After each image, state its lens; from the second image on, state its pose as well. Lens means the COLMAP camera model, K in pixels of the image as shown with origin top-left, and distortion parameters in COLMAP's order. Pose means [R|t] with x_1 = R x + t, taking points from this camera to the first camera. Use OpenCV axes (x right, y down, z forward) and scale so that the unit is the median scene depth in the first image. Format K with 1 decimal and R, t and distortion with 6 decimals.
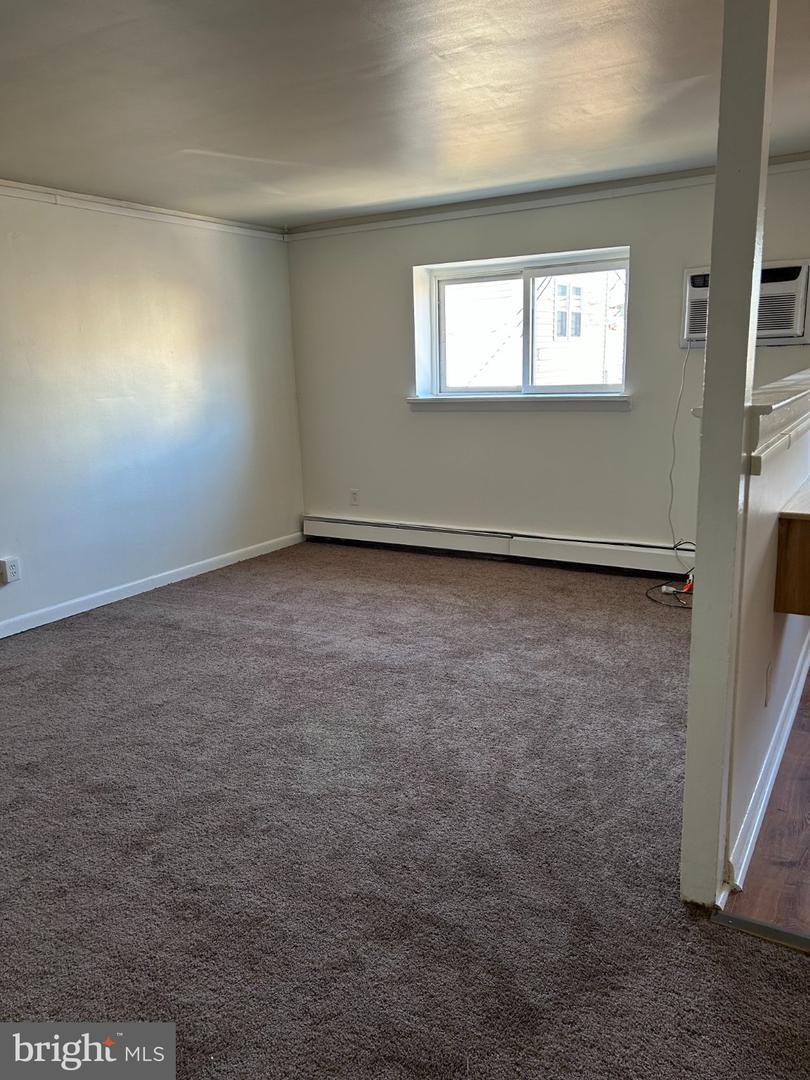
lens RADIAL K [[803.7, 0, 405.0], [0, 803.7, 540.0], [0, 0, 1]] dist [0.009399, 0.001321]
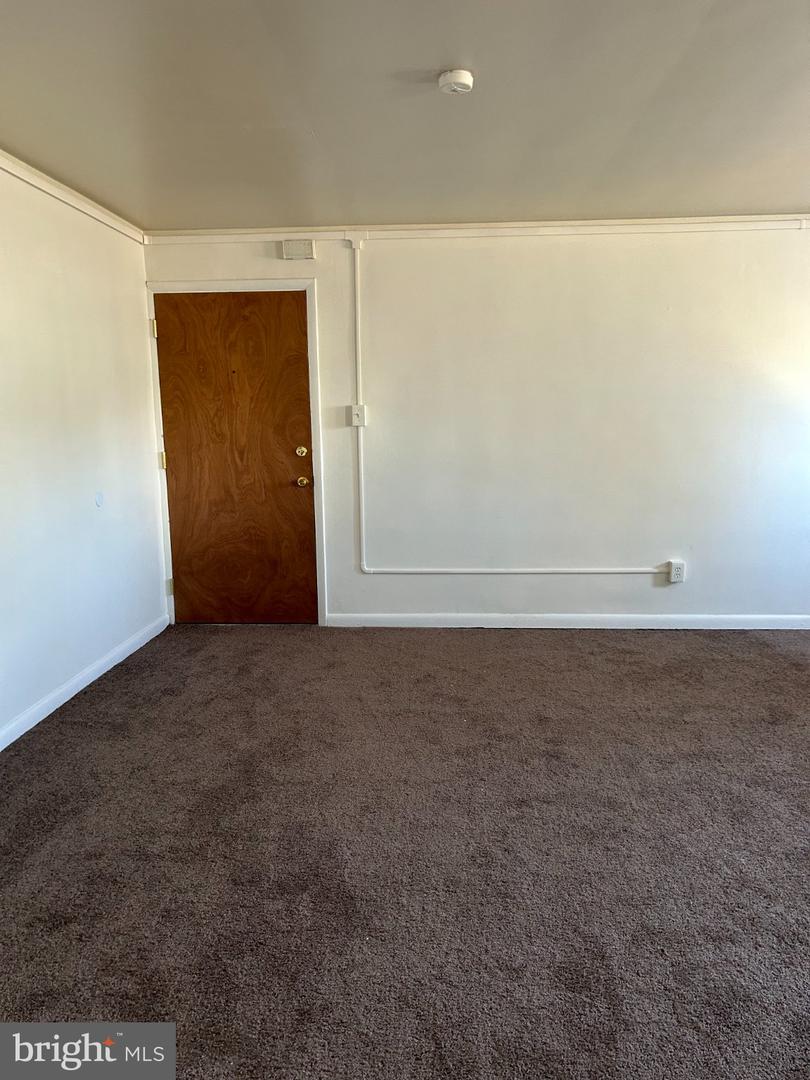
lens RADIAL K [[804.5, 0, 405.0], [0, 804.5, 540.0], [0, 0, 1]] dist [-0.009687, -0.005809]
pose [[0.467395, 0.170994, -0.867354, 0.442561], [-0.194687, 0.976938, 0.087687, -0.045034], [0.862345, 0.127878, 0.489906, 0.215420]]
